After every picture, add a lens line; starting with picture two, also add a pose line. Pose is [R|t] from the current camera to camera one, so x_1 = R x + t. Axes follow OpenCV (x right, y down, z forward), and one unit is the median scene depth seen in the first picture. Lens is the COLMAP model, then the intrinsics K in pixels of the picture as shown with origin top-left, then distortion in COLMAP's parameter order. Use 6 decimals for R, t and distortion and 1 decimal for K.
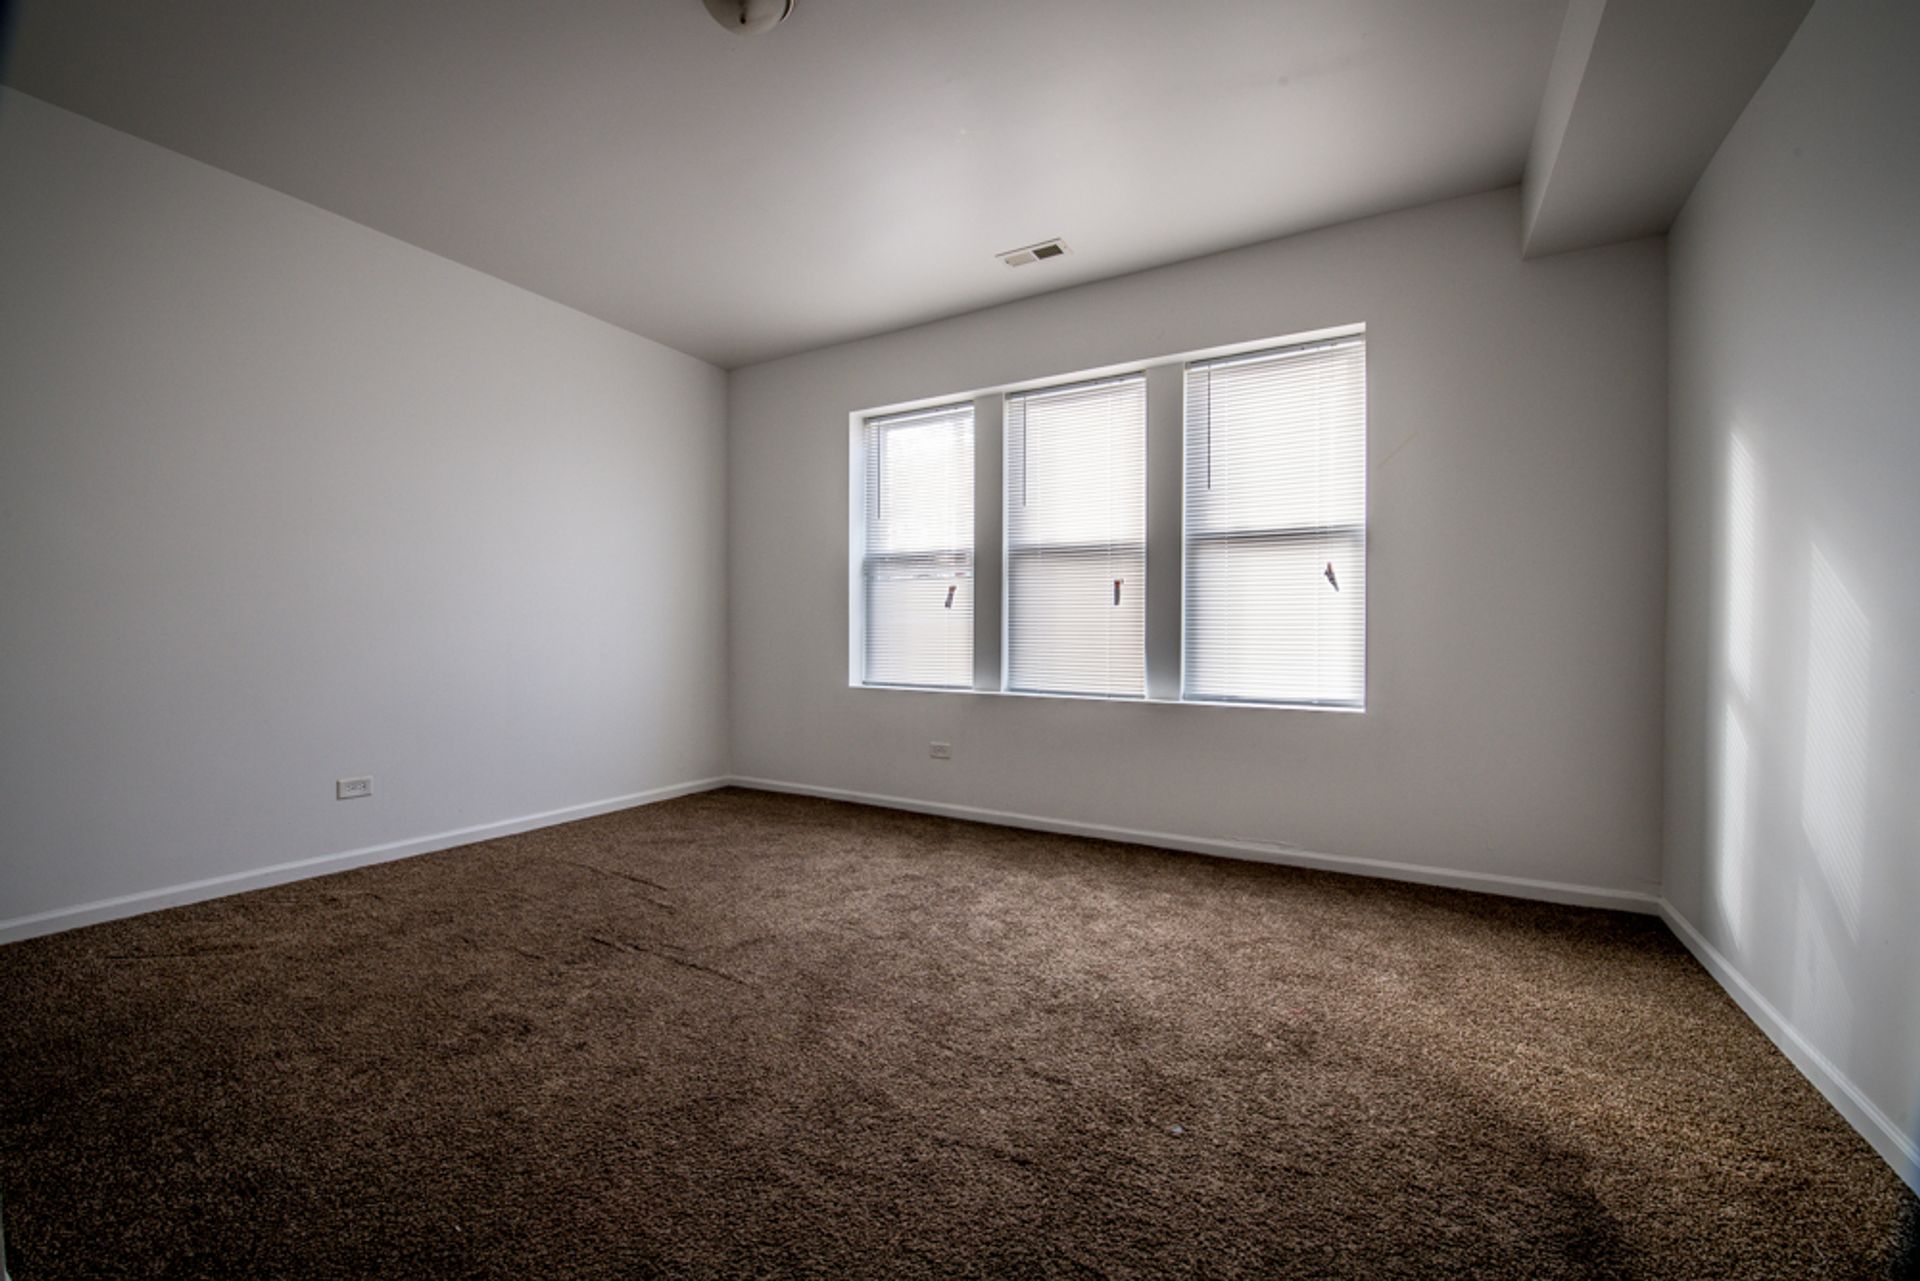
lens RADIAL K [[767.7, 0, 951.8], [0, 767.7, 640.6], [0, 0, 1]] dist [-0.019671, -0.000972]
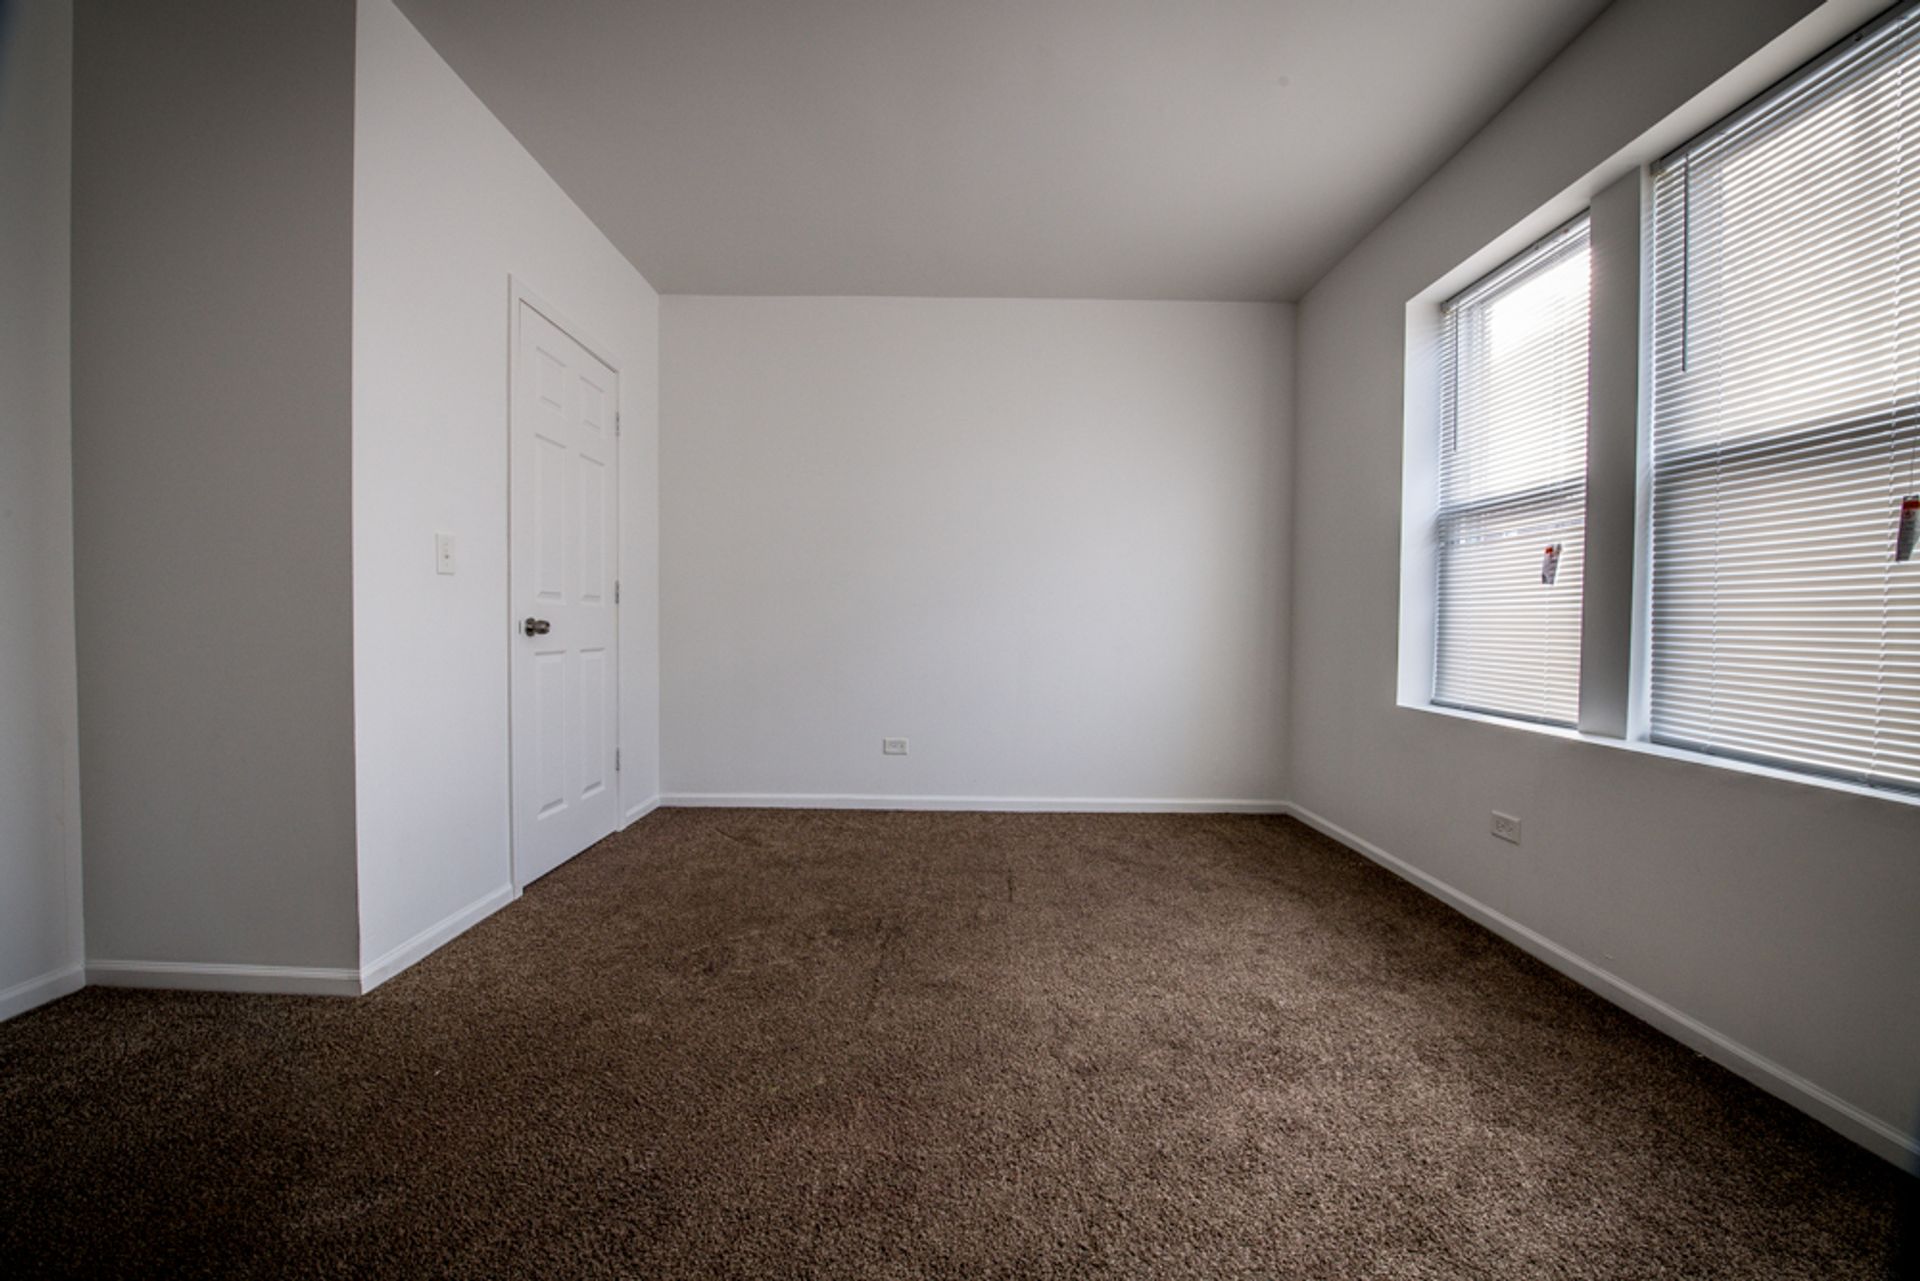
lens RADIAL K [[767.7, 0, 951.8], [0, 767.7, 640.6], [0, 0, 1]] dist [-0.019671, -0.000972]
pose [[0.491144, 0.021043, -0.870824, 0.346554], [-0.014243, 0.999769, 0.016126, -0.004012], [0.870962, 0.004483, 0.491330, 0.422379]]
